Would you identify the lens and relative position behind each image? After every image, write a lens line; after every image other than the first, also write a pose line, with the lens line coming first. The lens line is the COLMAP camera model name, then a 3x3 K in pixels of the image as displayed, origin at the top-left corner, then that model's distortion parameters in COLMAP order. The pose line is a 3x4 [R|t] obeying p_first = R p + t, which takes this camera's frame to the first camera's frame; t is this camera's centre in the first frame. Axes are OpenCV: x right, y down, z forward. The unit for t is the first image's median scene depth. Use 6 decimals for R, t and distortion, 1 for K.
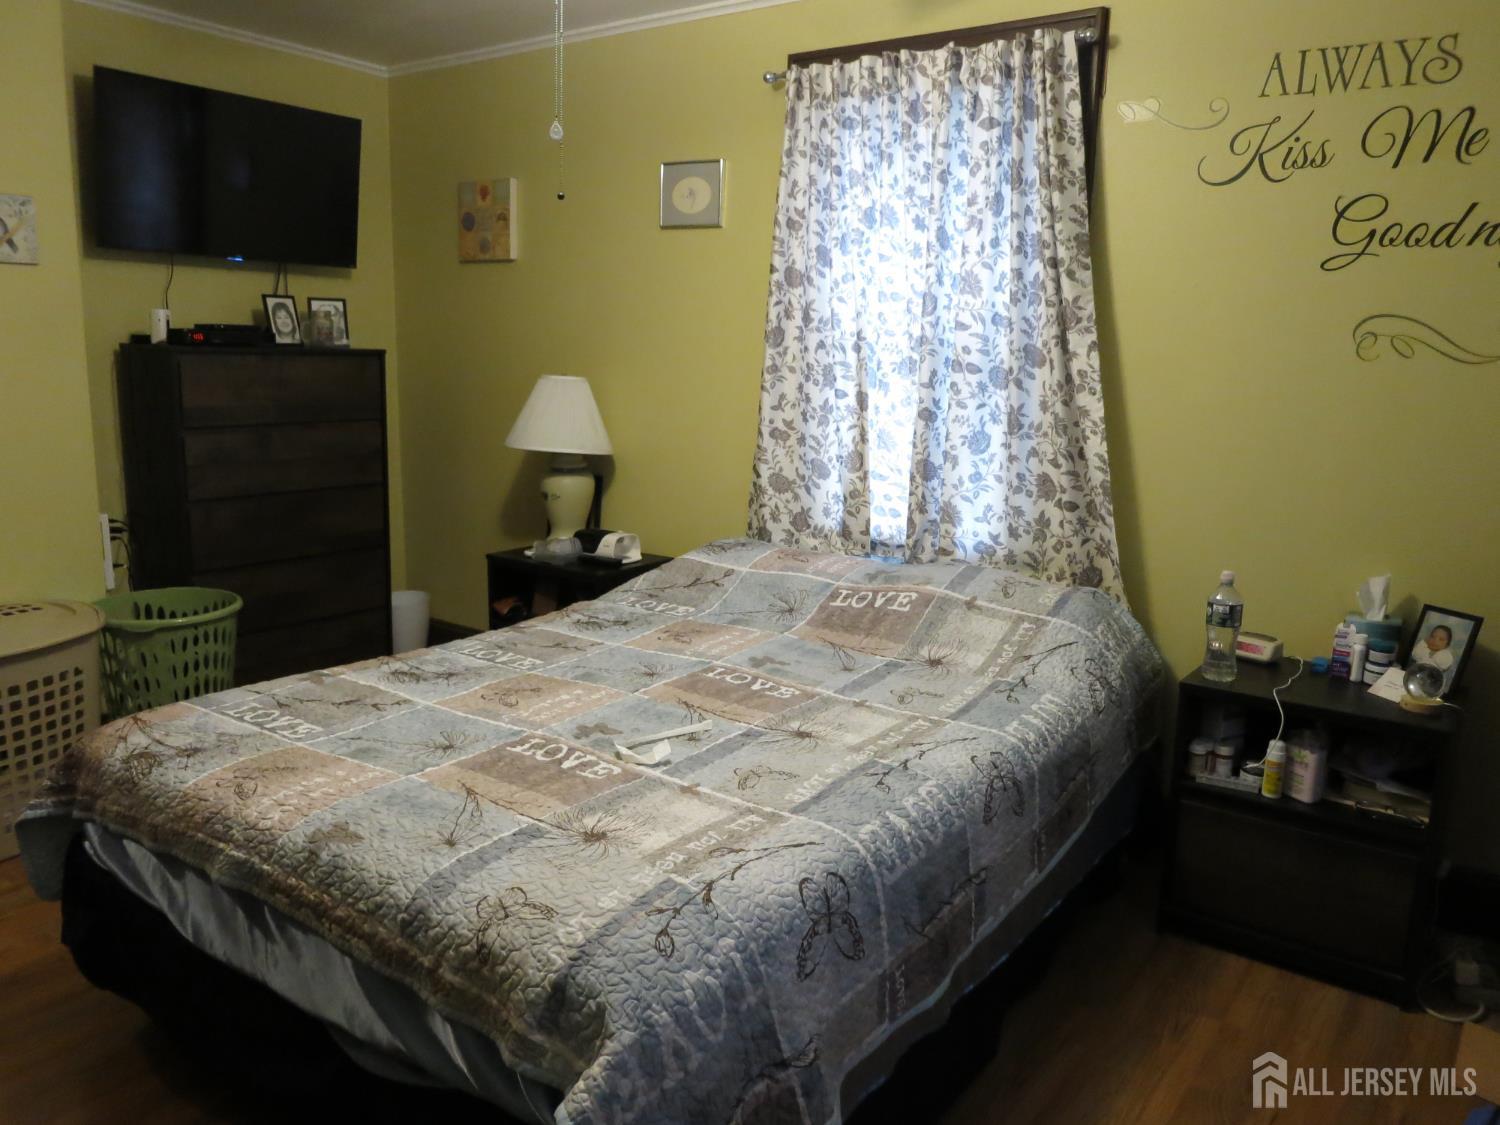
lens RADIAL K [[1079.4, 0, 753.9], [0, 1079.4, 563.1], [0, 0, 1]] dist [-0.040889, 0.003586]
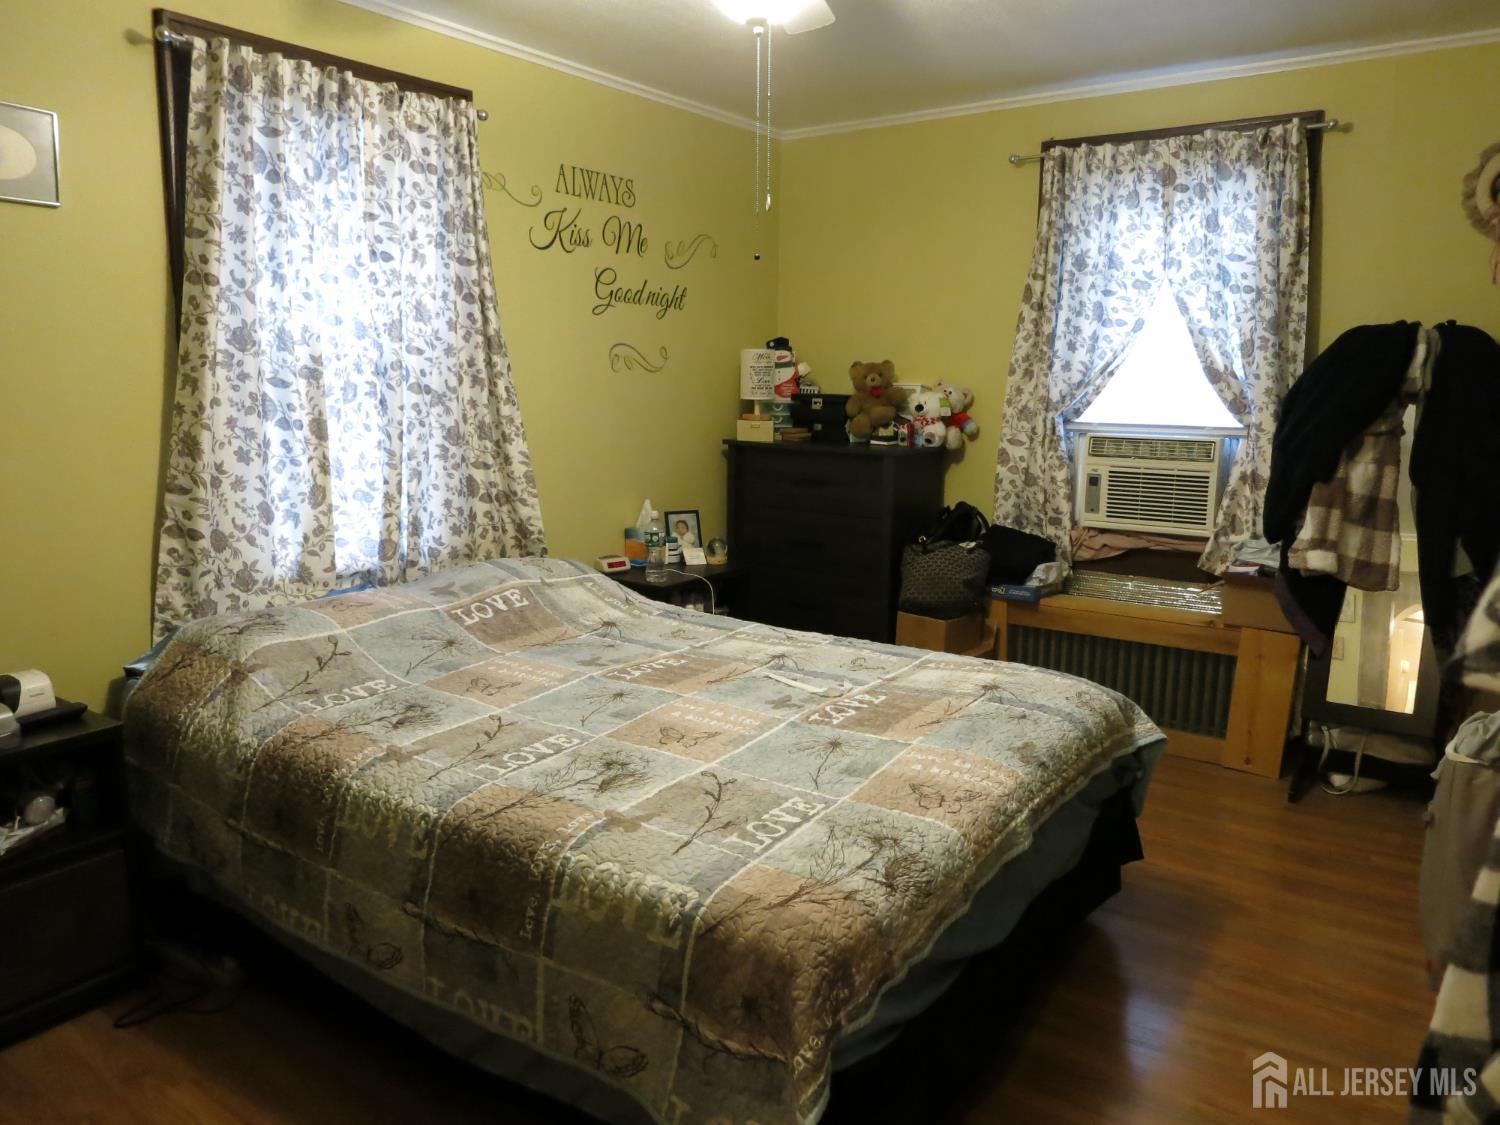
lens RADIAL K [[1079.4, 0, 753.0], [0, 1079.4, 560.3], [0, 0, 1]] dist [-0.040889, 0.003586]
pose [[-0.014435, -0.199334, 0.979825, -0.970132], [0.184360, 0.962596, 0.198545, -0.182053], [-0.982753, 0.183507, 0.022854, 0.733249]]
